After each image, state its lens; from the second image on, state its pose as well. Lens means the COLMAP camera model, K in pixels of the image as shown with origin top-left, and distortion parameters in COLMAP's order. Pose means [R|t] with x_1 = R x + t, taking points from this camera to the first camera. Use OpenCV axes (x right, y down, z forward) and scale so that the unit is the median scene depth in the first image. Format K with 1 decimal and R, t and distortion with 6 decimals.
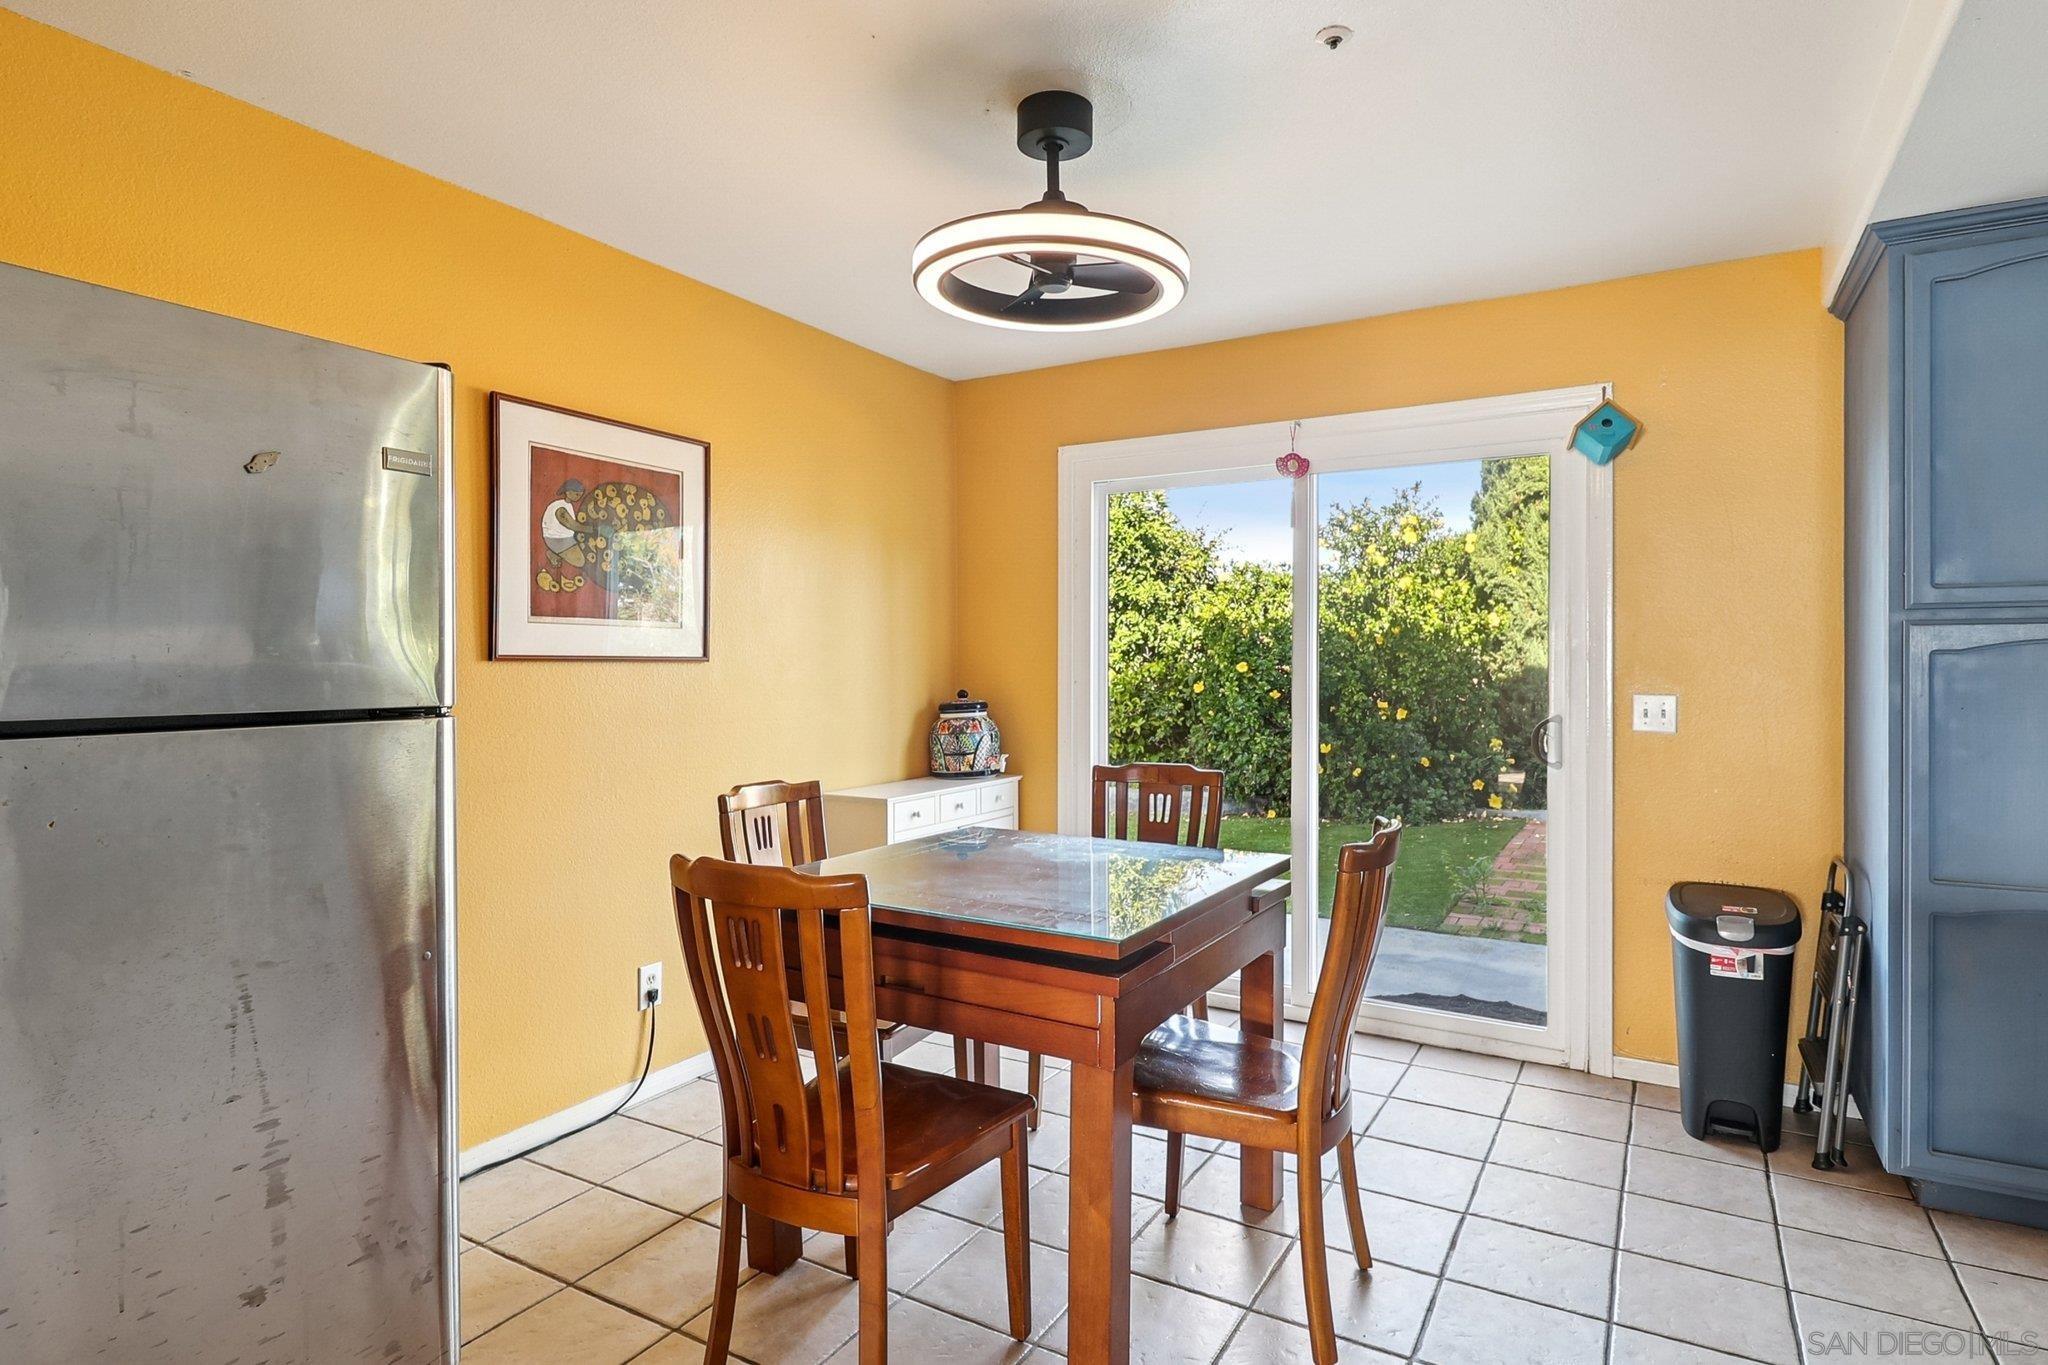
lens RADIAL K [[1079.0, 0, 1022.1], [0, 1079.0, 662.0], [0, 0, 1]] dist [0.014024, -0.012615]
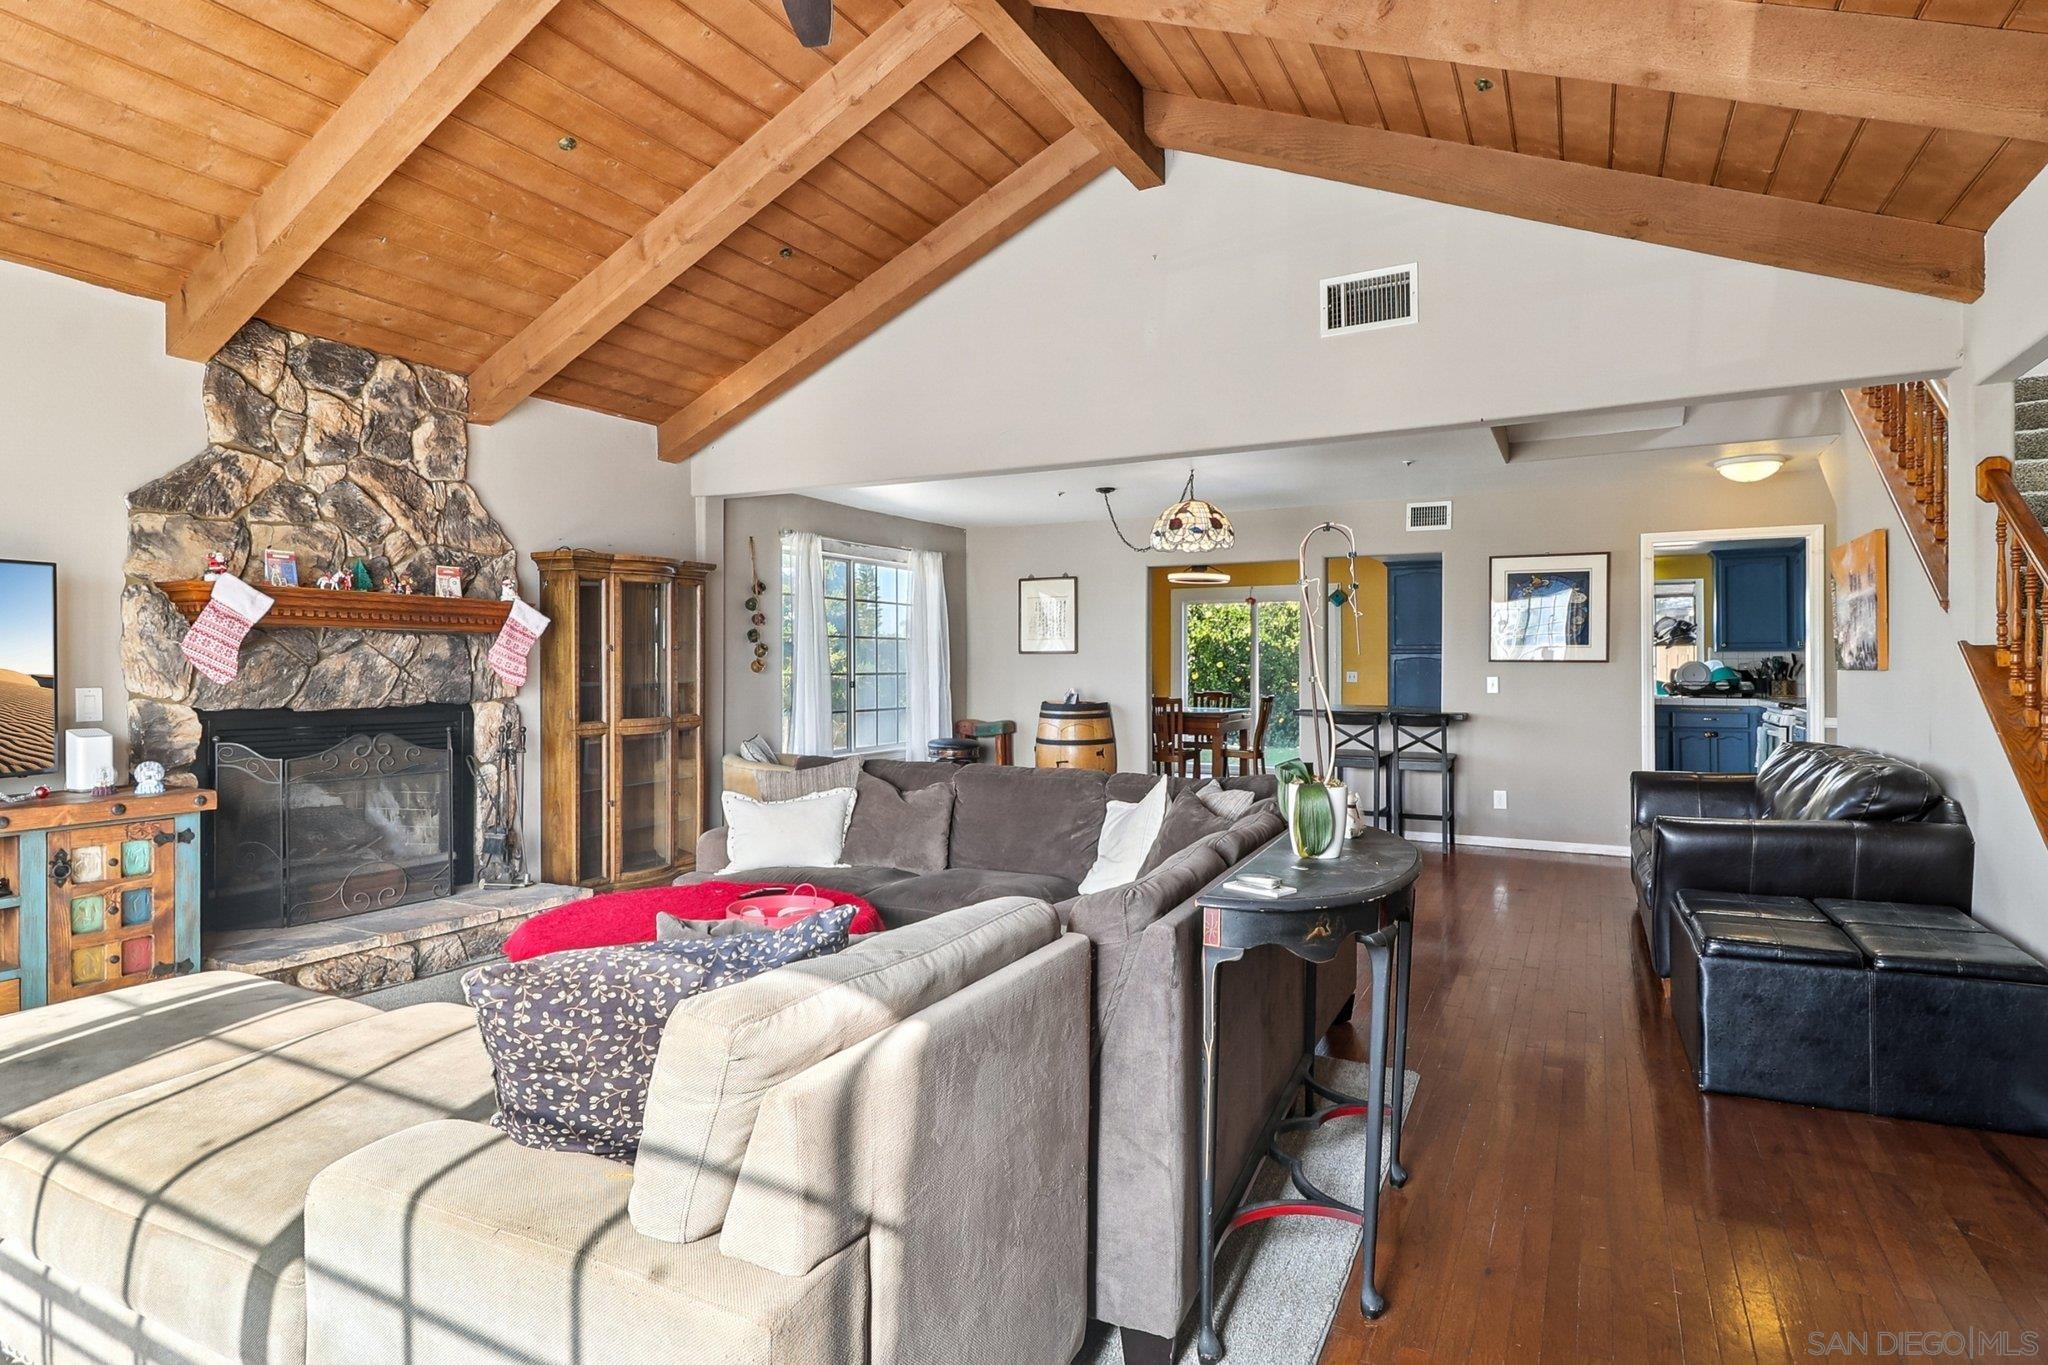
lens RADIAL K [[1079.0, 0, 1022.1], [0, 1079.0, 662.0], [0, 0, 1]] dist [0.014024, -0.012615]
pose [[0.998960, -0.001018, 0.045588, -0.562086], [0.000957, 0.999999, 0.001361, -0.006712], [-0.045589, -0.001316, 0.998959, -2.129621]]
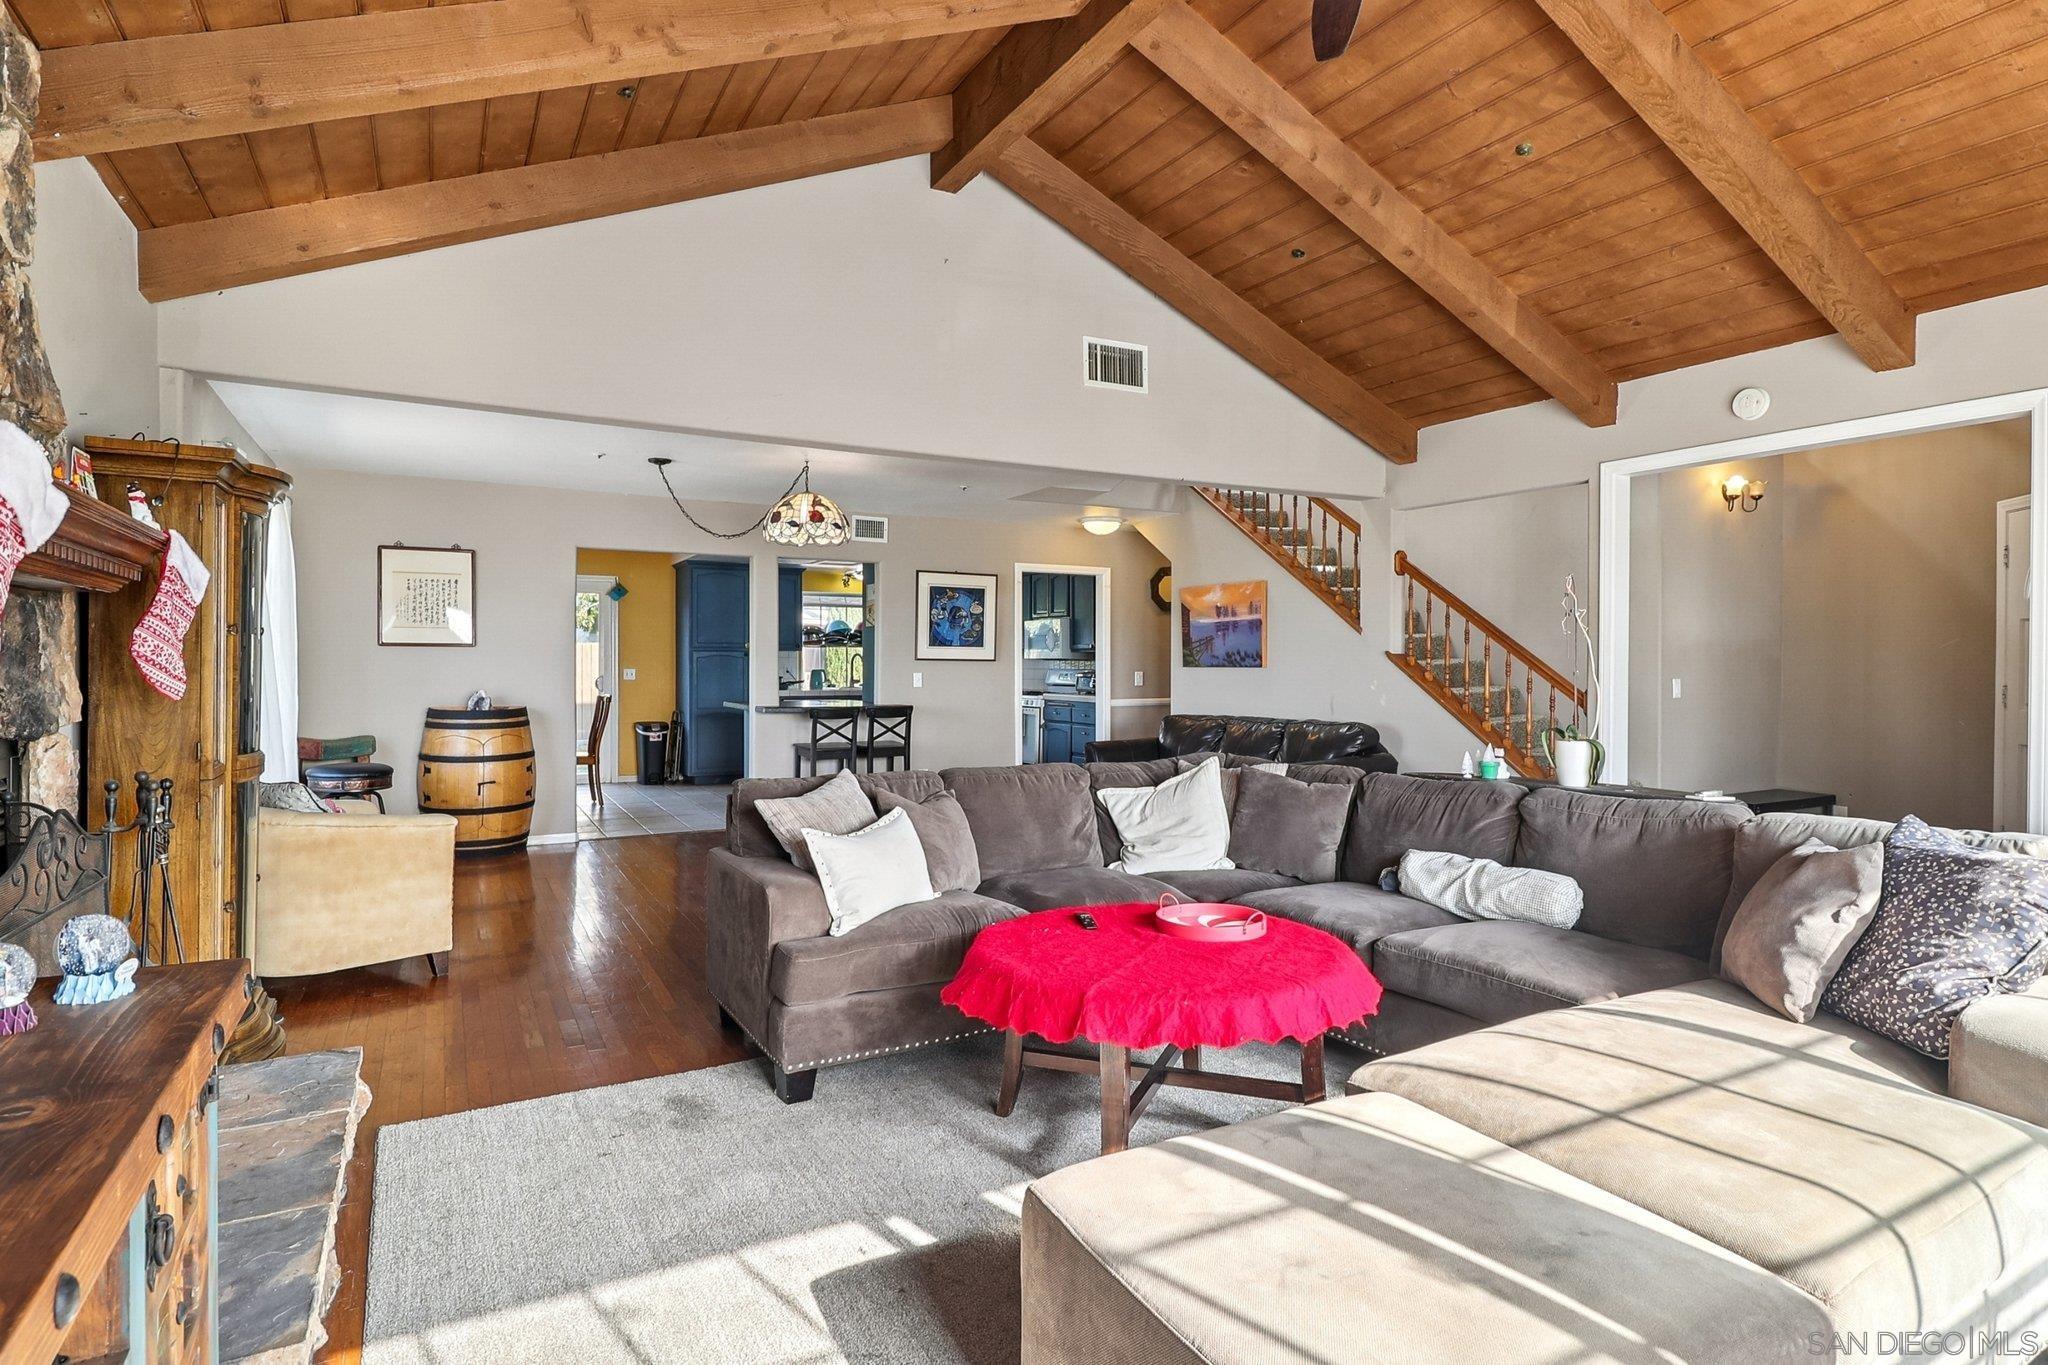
lens RADIAL K [[1079.0, 0, 1022.1], [0, 1079.0, 662.0], [0, 0, 1]] dist [0.014024, -0.012615]
pose [[0.500165, 0.002220, 0.865927, -1.511561], [-0.006617, 0.999977, 0.001259, -0.003981], [-0.865905, -0.006359, 0.500169, -1.537798]]
